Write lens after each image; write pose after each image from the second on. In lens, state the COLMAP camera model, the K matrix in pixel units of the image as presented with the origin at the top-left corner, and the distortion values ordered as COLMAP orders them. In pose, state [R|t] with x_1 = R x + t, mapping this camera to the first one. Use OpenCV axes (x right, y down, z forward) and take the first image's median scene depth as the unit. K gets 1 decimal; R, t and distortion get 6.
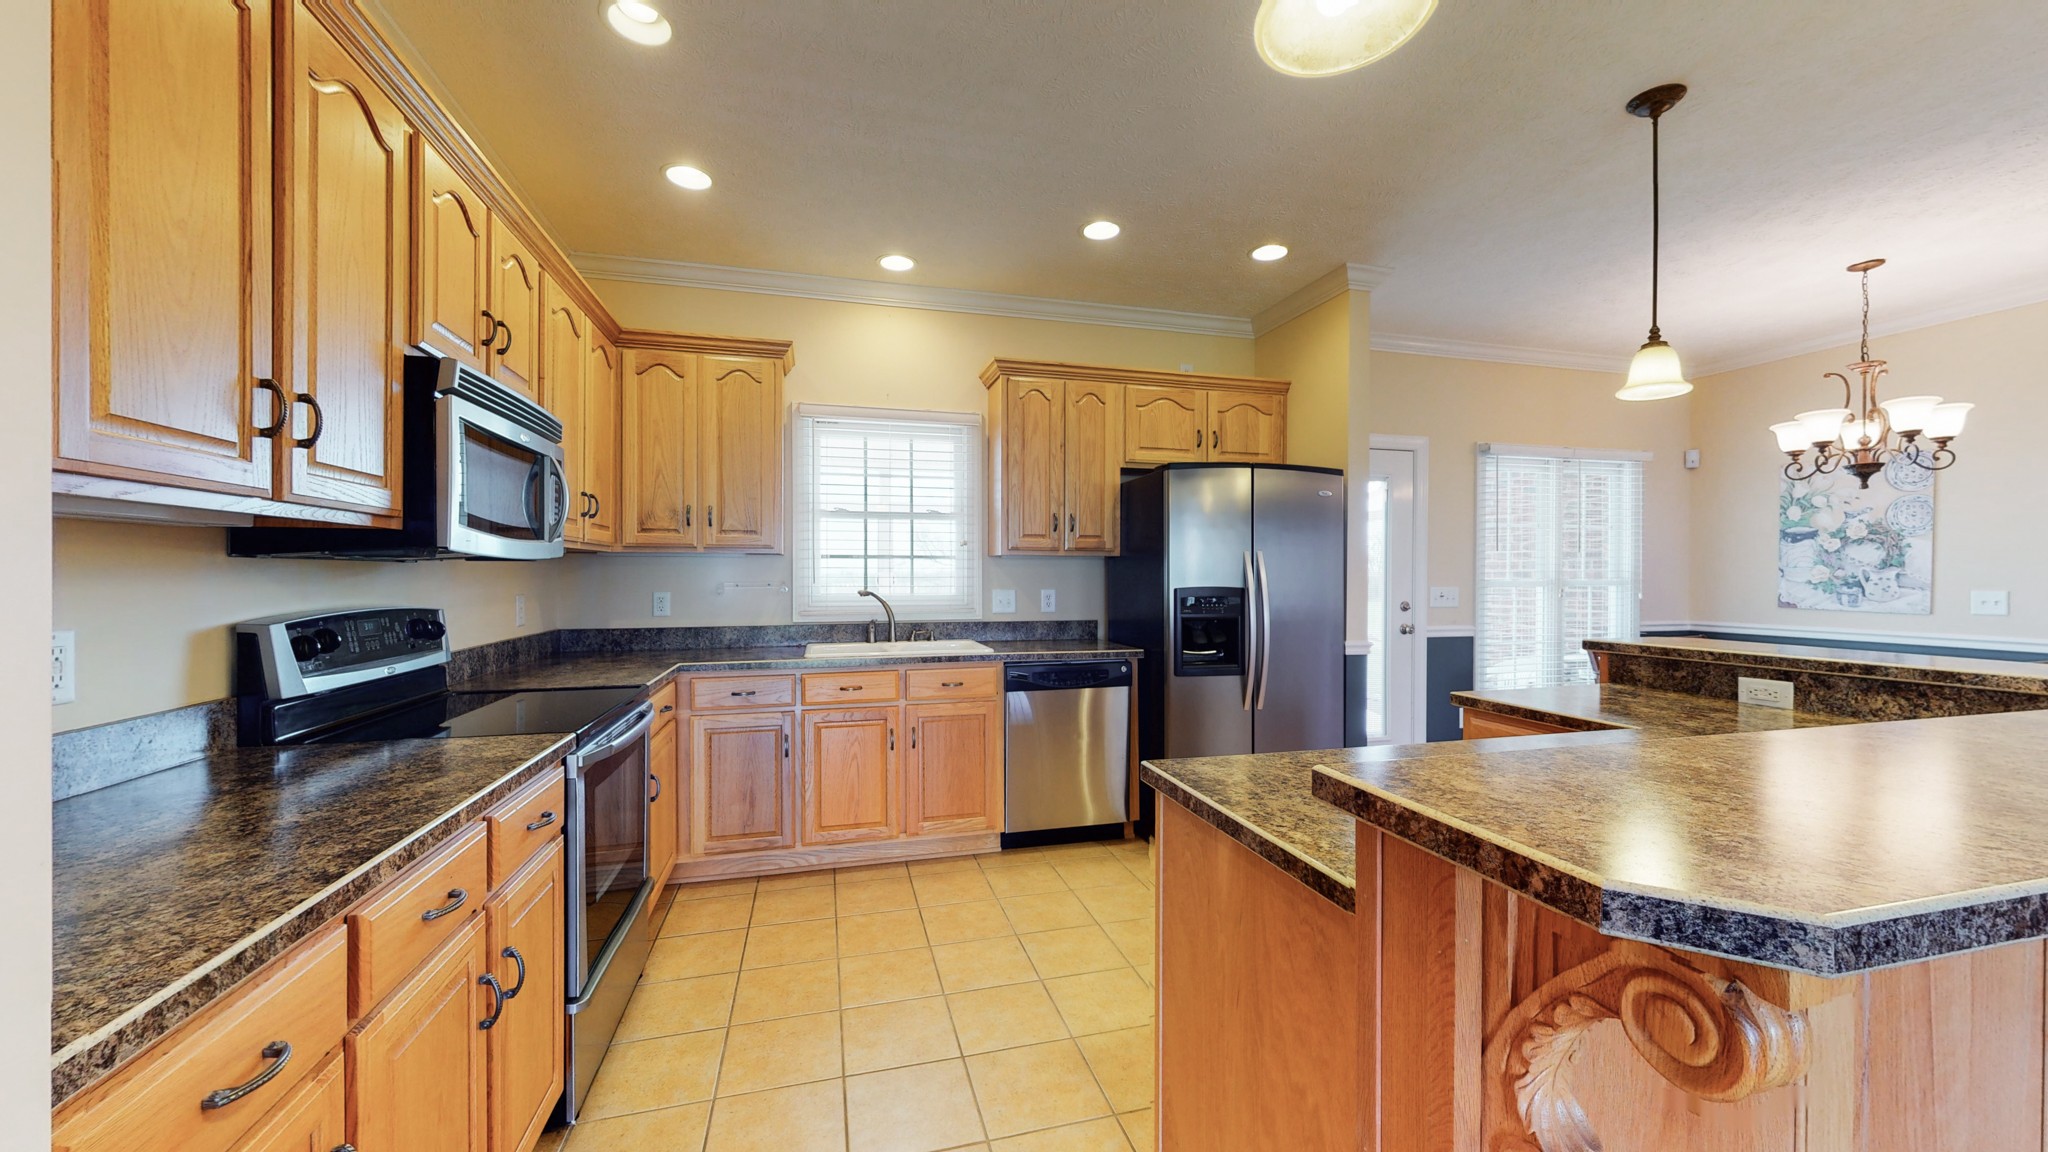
lens RADIAL K [[750.4, 0, 1024.4], [0, 750.4, 578.6], [0, 0, 1]] dist [-0.000284, 0.000263]
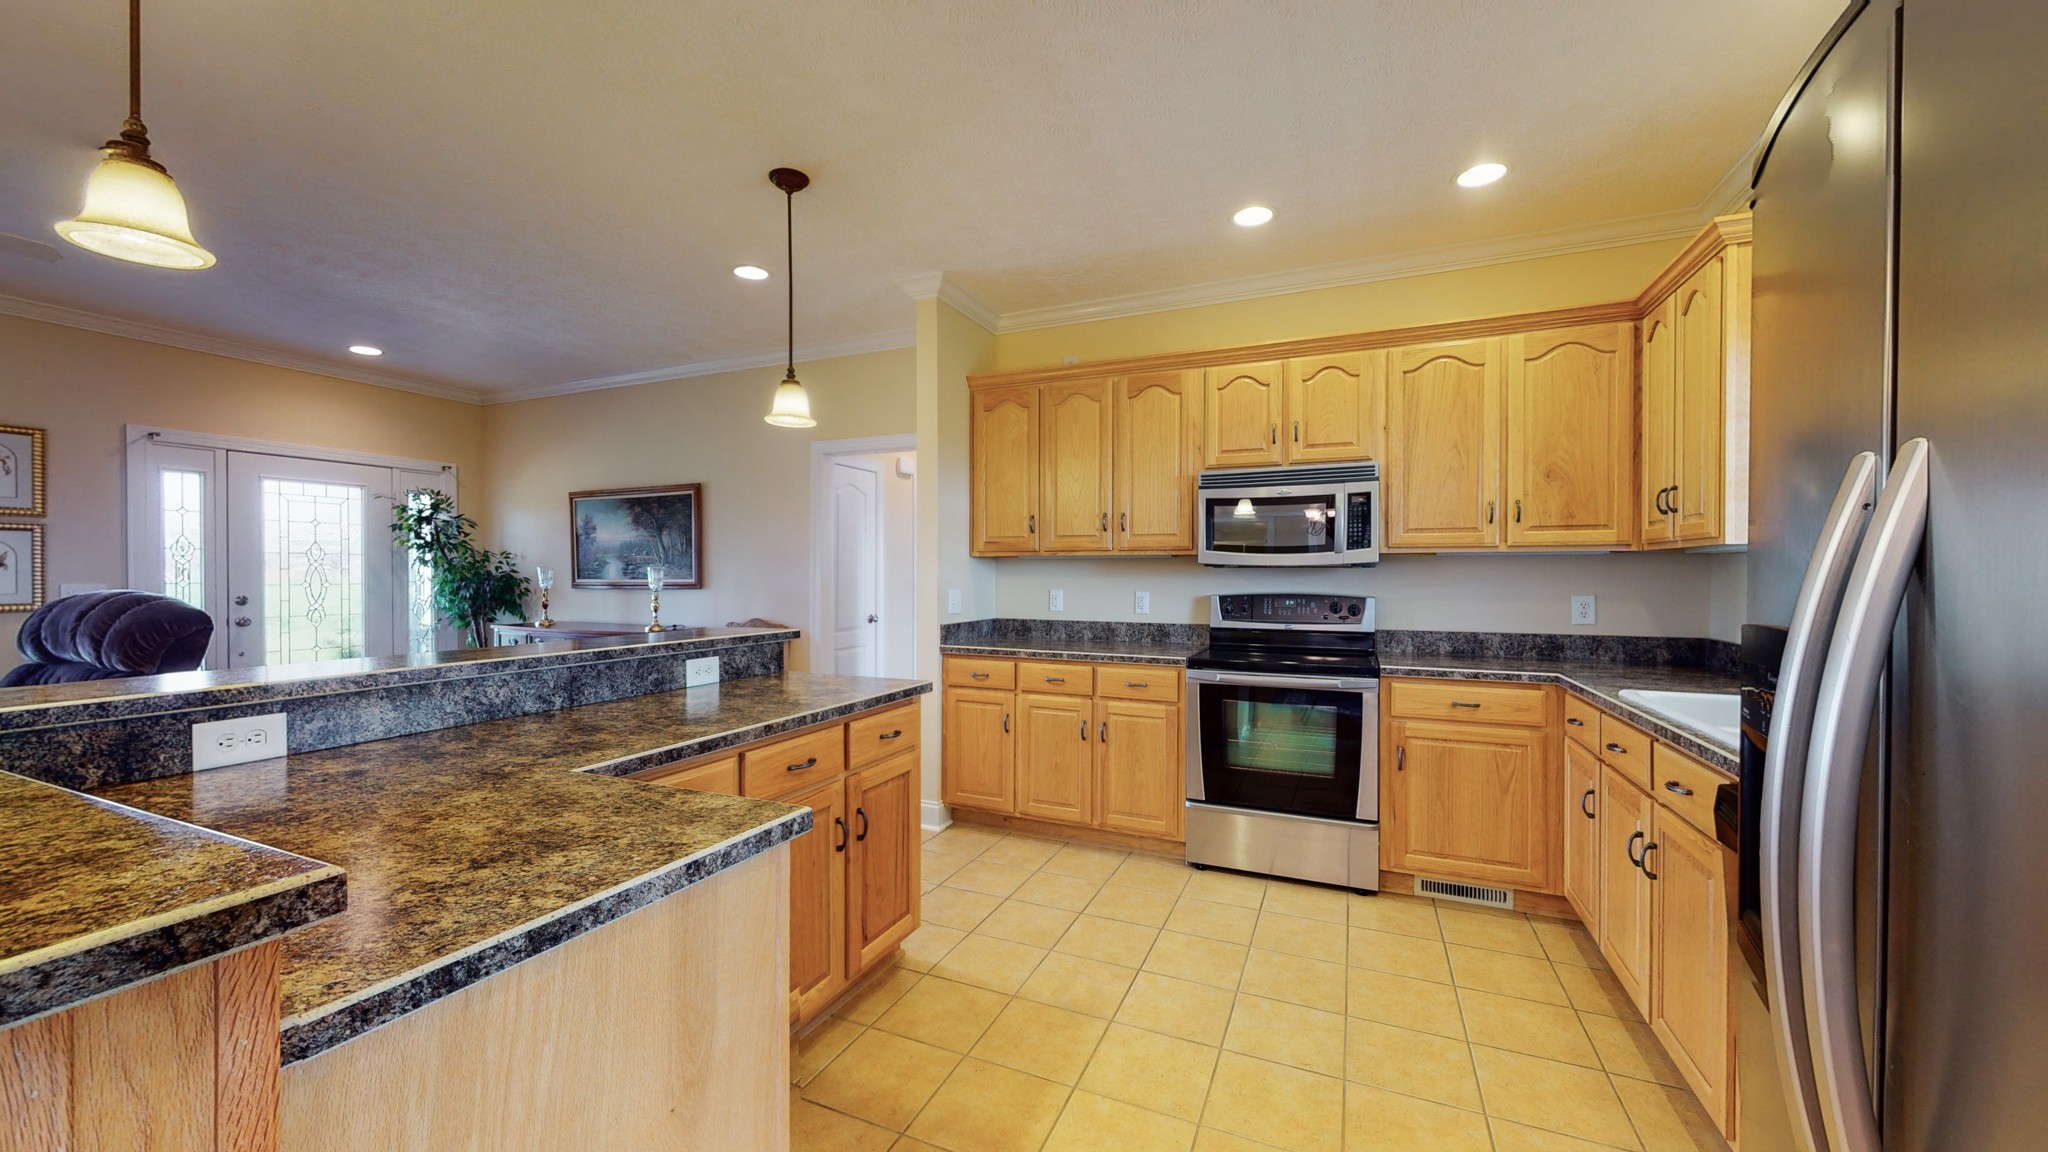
lens RADIAL K [[750.4, 0, 1024.4], [0, 750.4, 578.6], [0, 0, 1]] dist [-0.000284, 0.000263]
pose [[-0.629417, 0.004993, -0.777052, 0.523437], [-0.005022, 0.999932, 0.010493, -0.006245], [0.777051, 0.010507, -0.629350, 0.866158]]
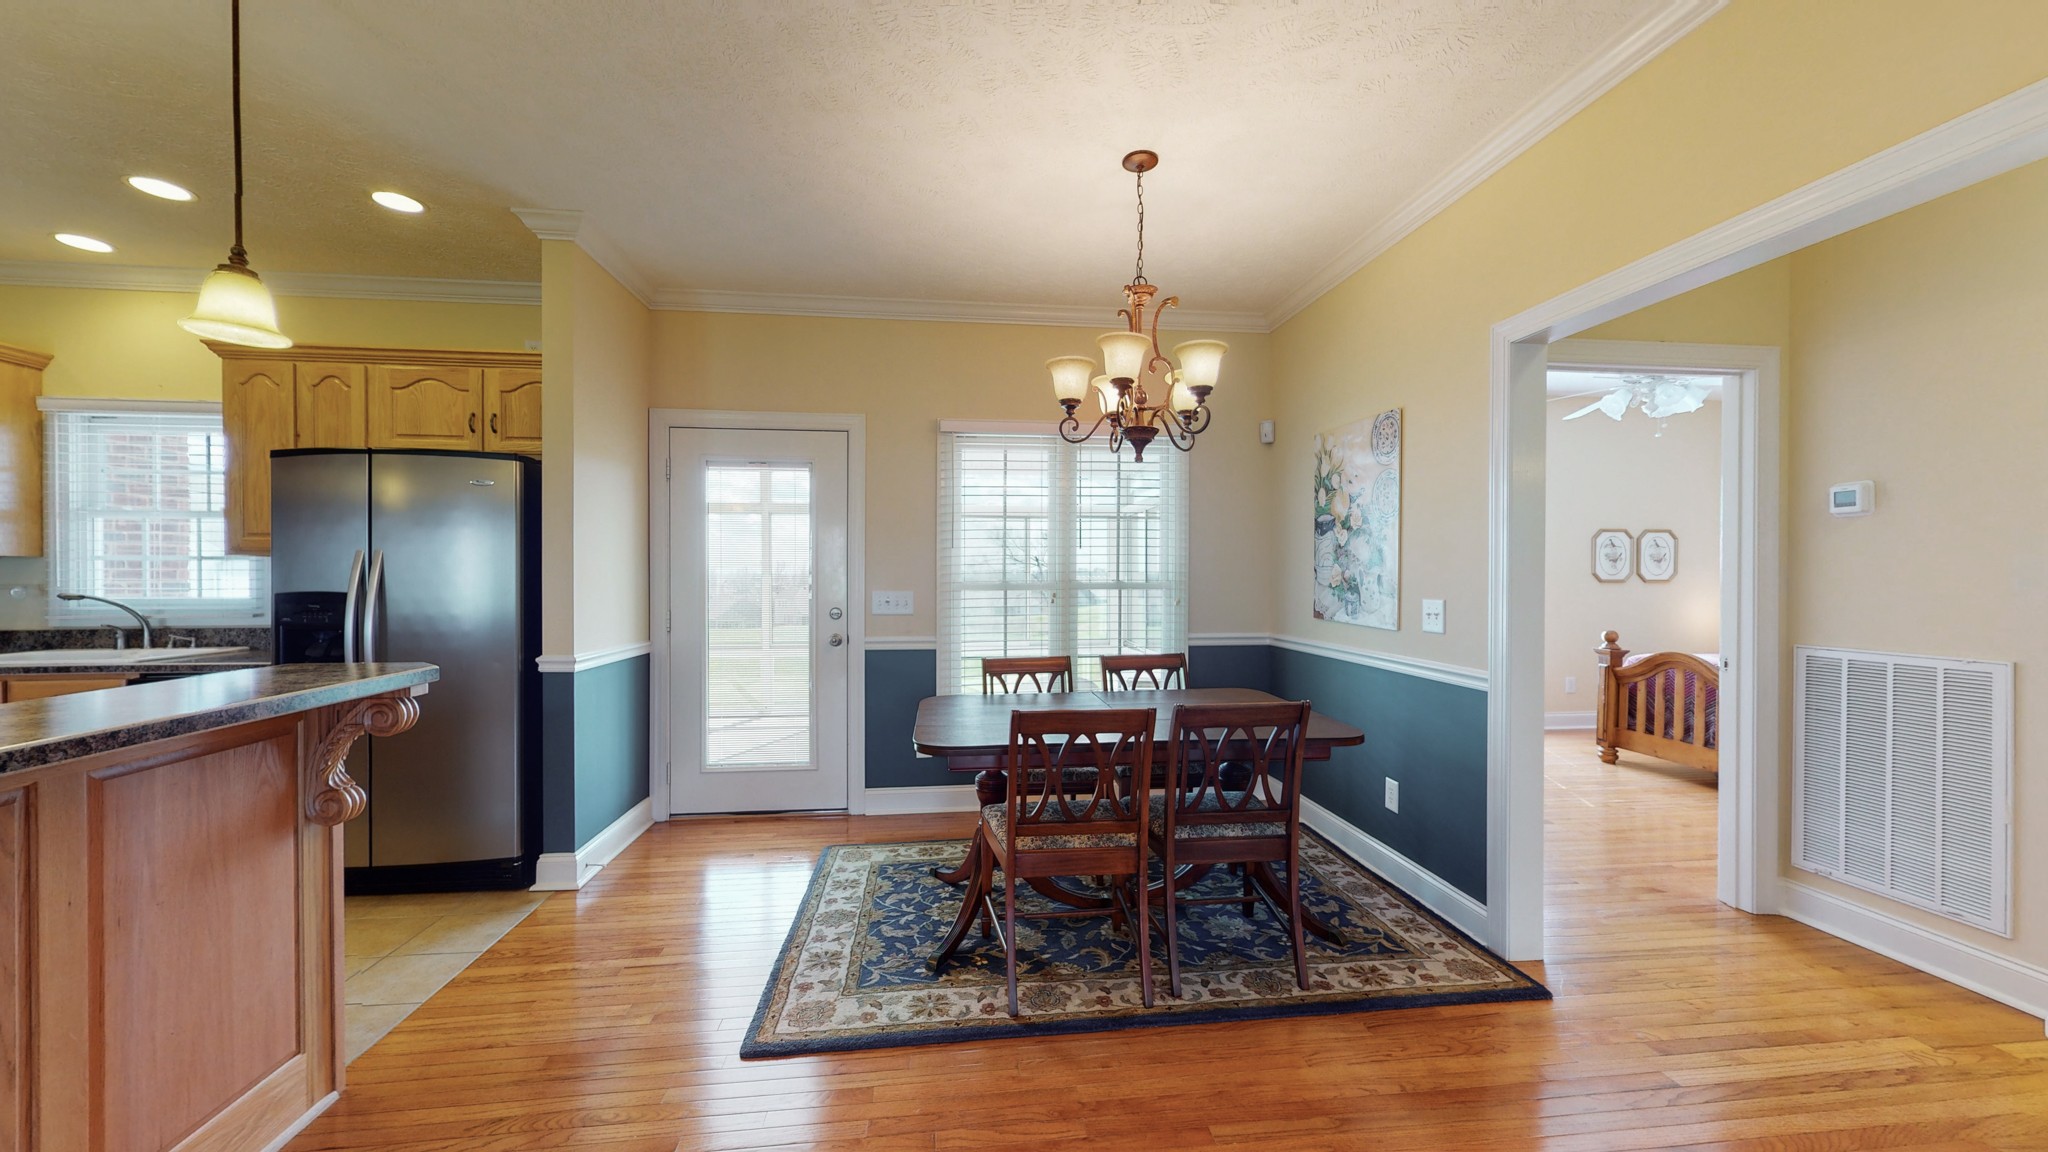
lens RADIAL K [[750.4, 0, 1024.4], [0, 750.4, 578.6], [0, 0, 1]] dist [-0.000284, 0.000263]
pose [[0.989111, 0.000563, -0.147171, 1.063618], [-0.000169, 0.999996, 0.002688, -0.006101], [0.147172, -0.002634, 0.989107, 0.236590]]
